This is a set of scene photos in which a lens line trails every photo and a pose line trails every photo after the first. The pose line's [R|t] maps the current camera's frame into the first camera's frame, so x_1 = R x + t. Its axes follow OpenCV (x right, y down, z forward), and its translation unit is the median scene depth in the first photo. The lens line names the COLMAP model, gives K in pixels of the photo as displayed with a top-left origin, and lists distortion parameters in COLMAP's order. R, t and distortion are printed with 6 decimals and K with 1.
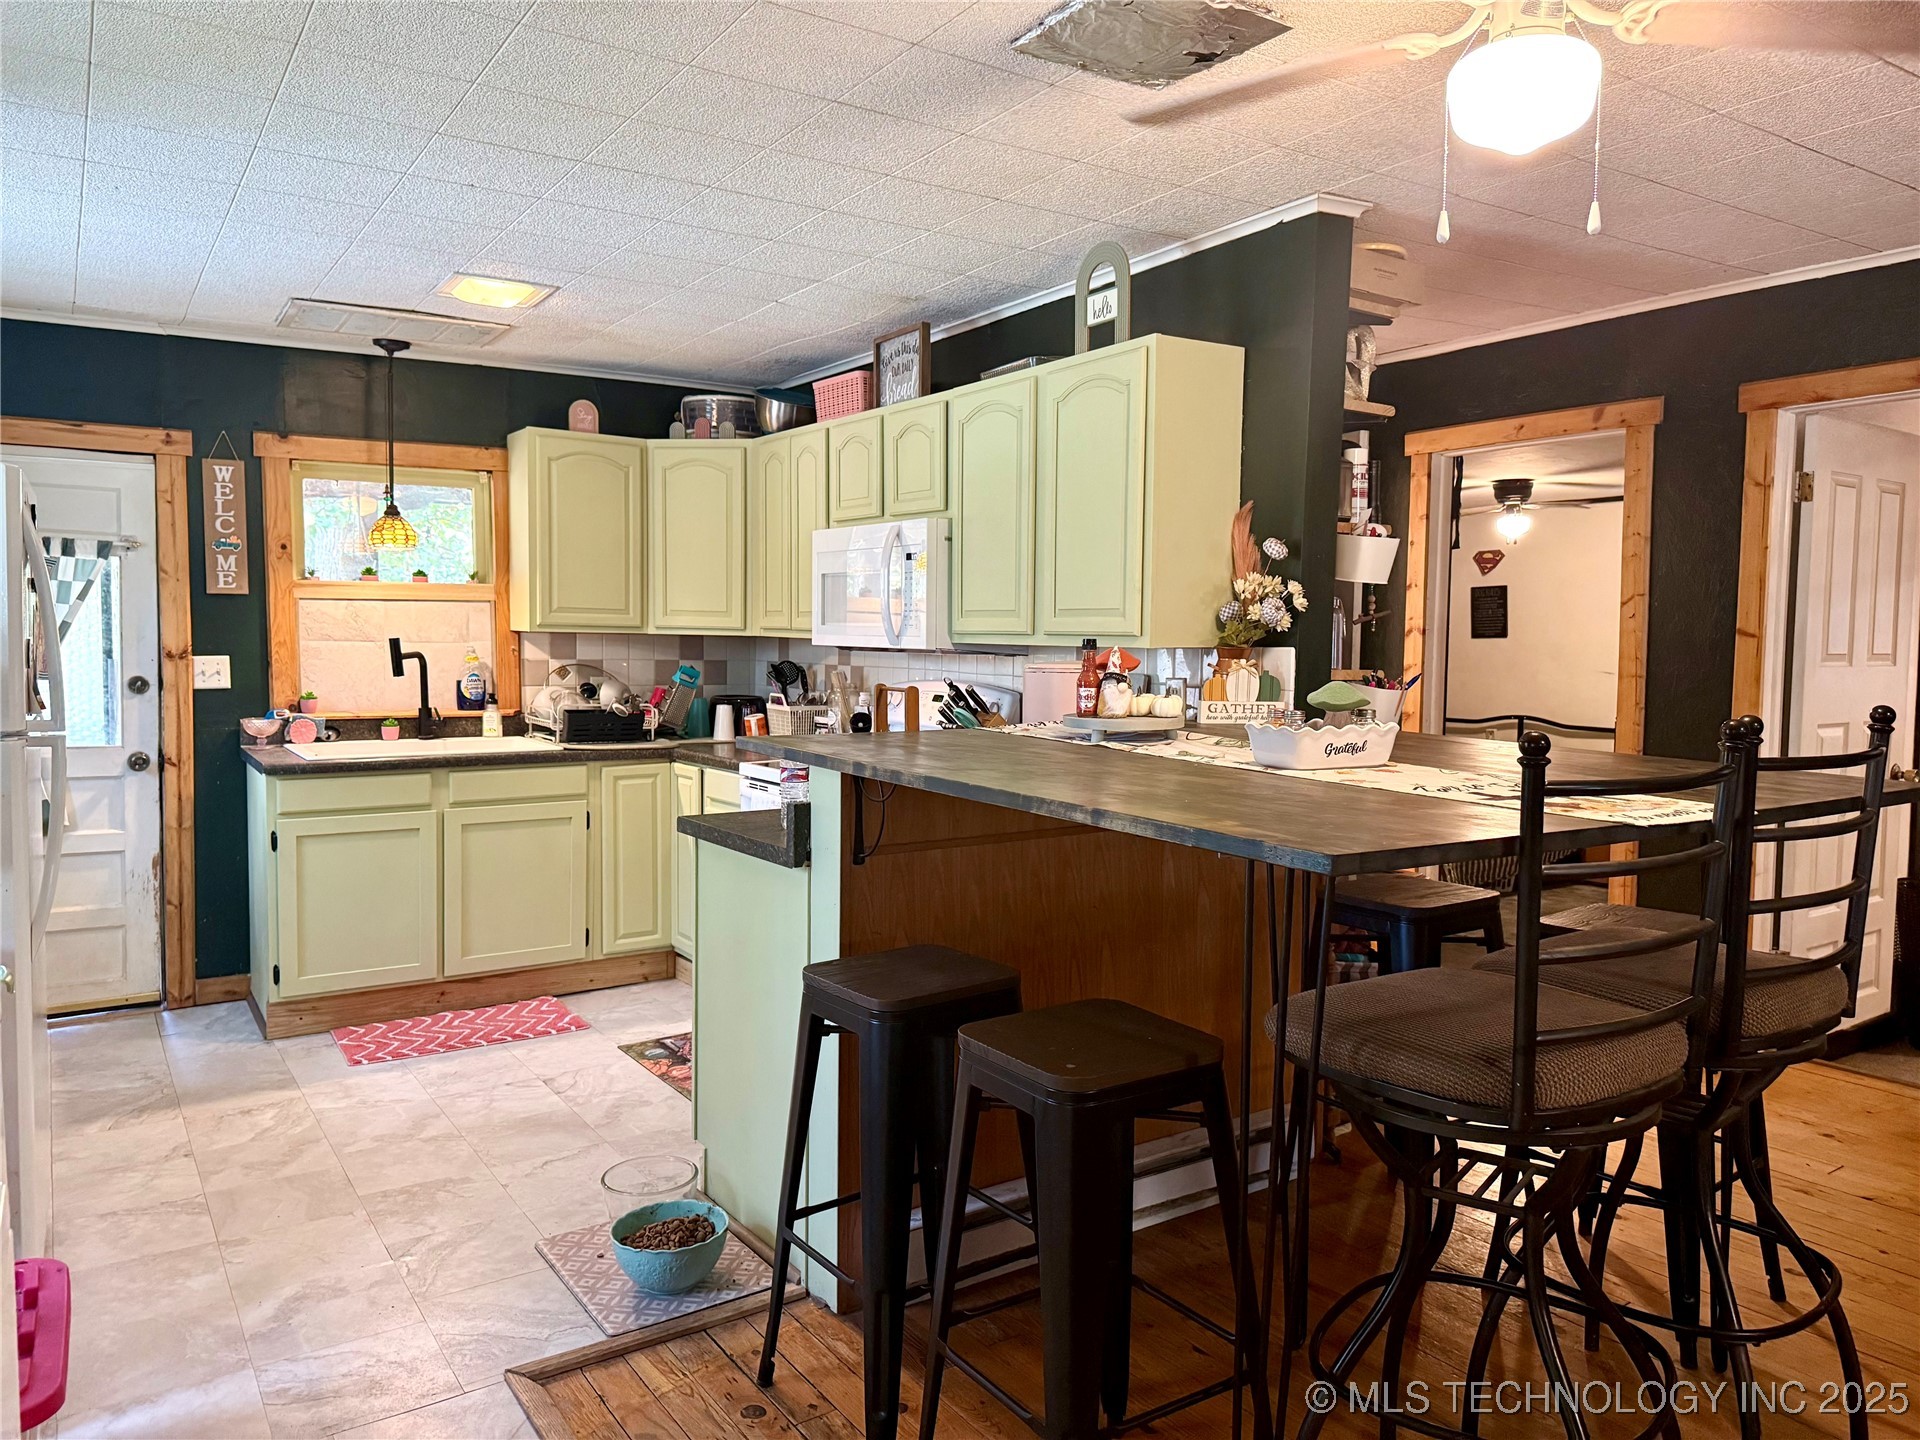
lens RADIAL K [[1357.4, 0, 956.9], [0, 1357.4, 719.4], [0, 0, 1]] dist [0.034310, -0.051644]
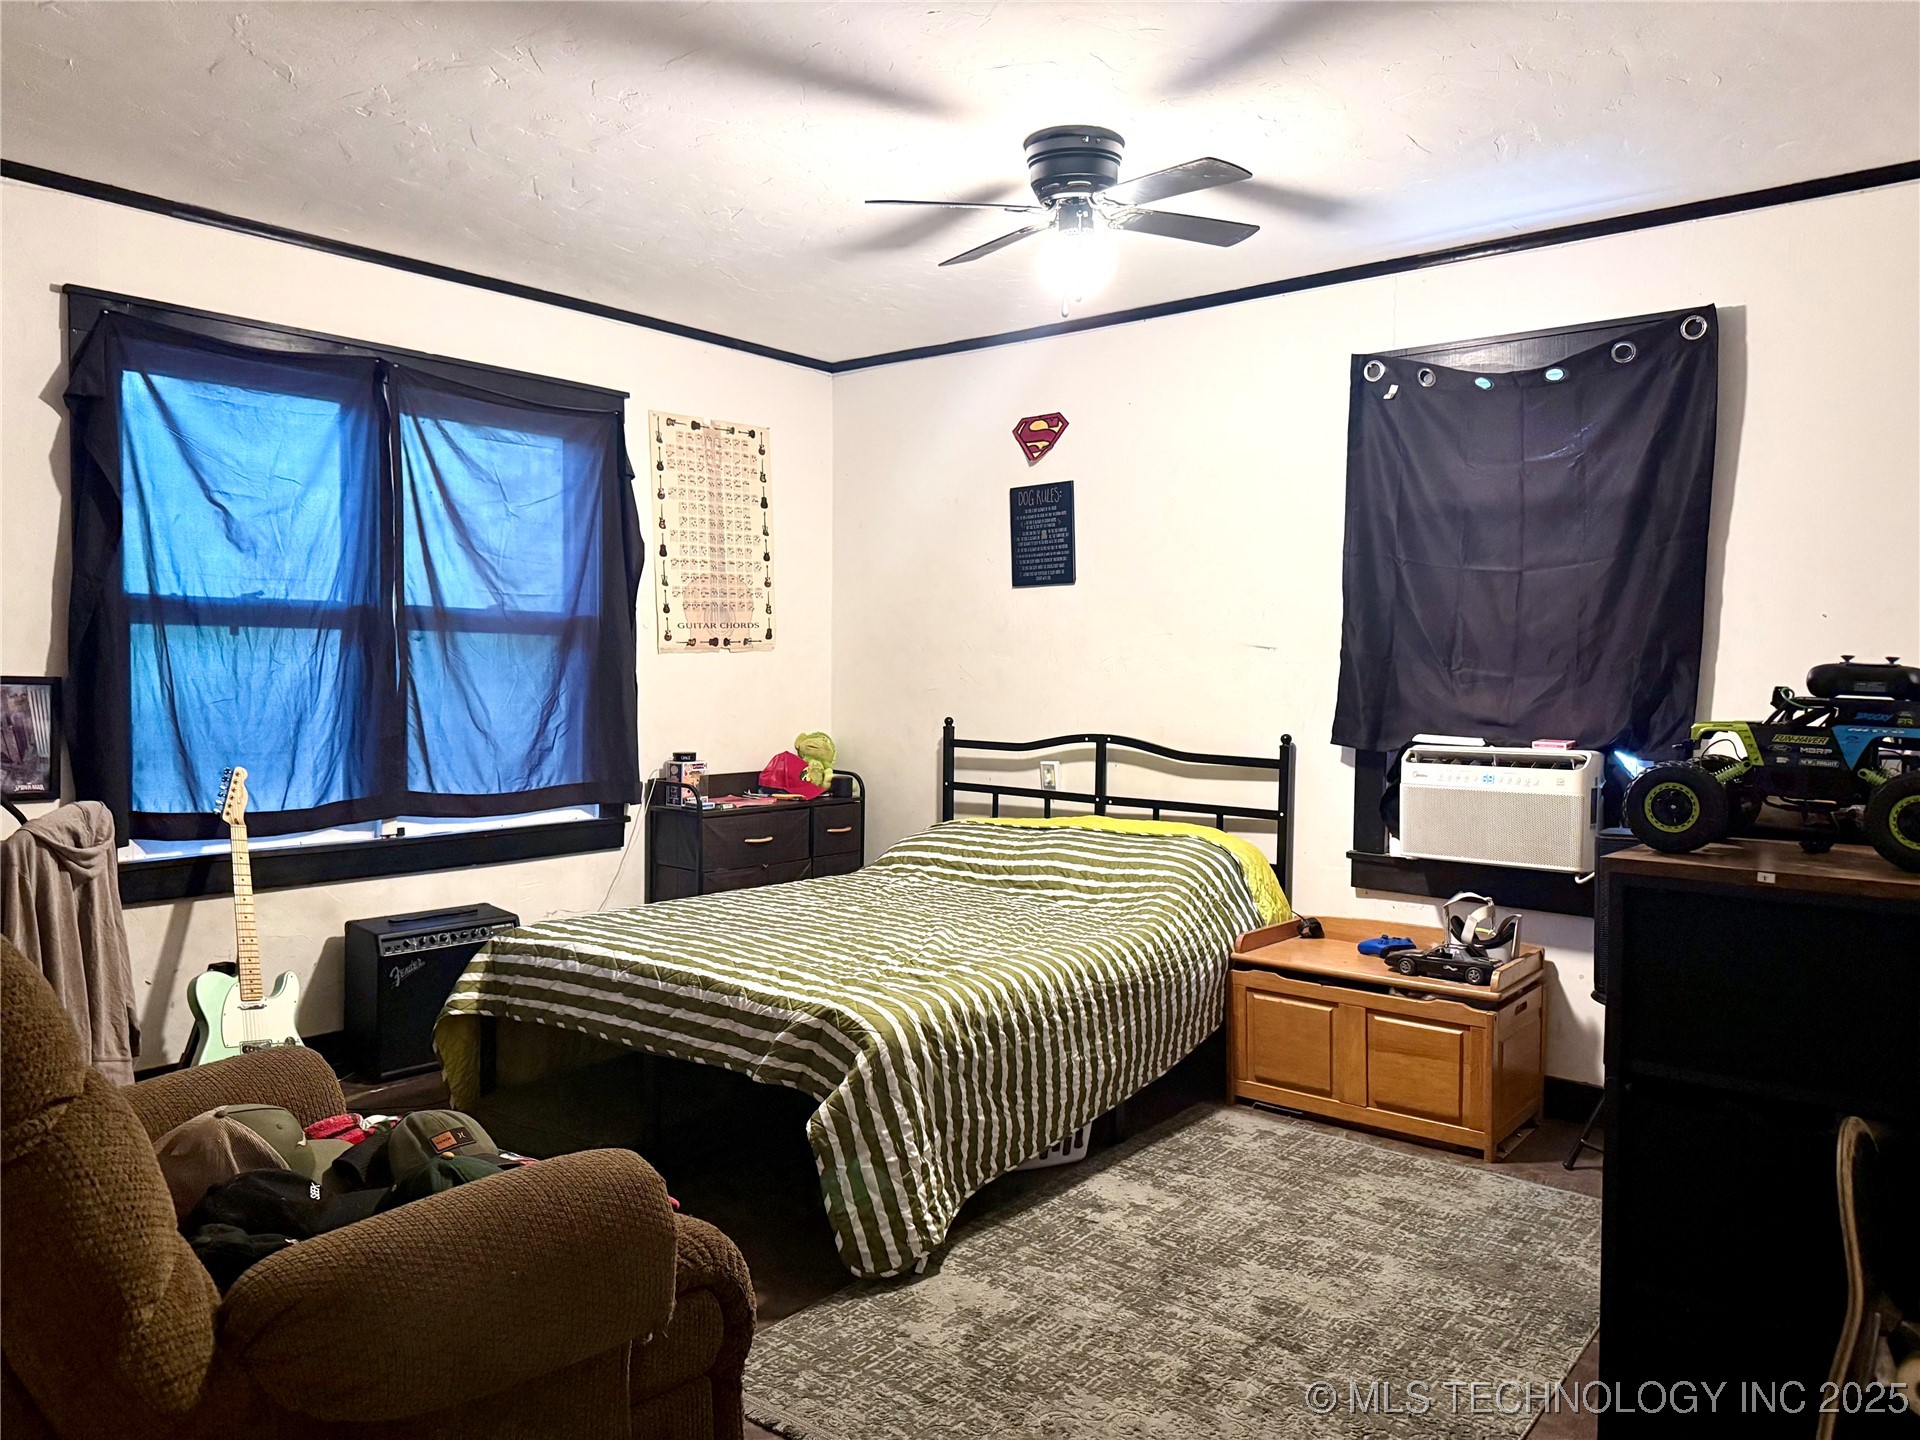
lens RADIAL K [[1357.4, 0, 964.4], [0, 1357.4, 724.1], [0, 0, 1]] dist [0.034310, -0.051644]
pose [[0.958044, -0.001570, 0.286617, 0.215401], [0.006436, 0.999851, -0.016038, 0.001336], [-0.286549, 0.017210, 0.957911, 0.518190]]
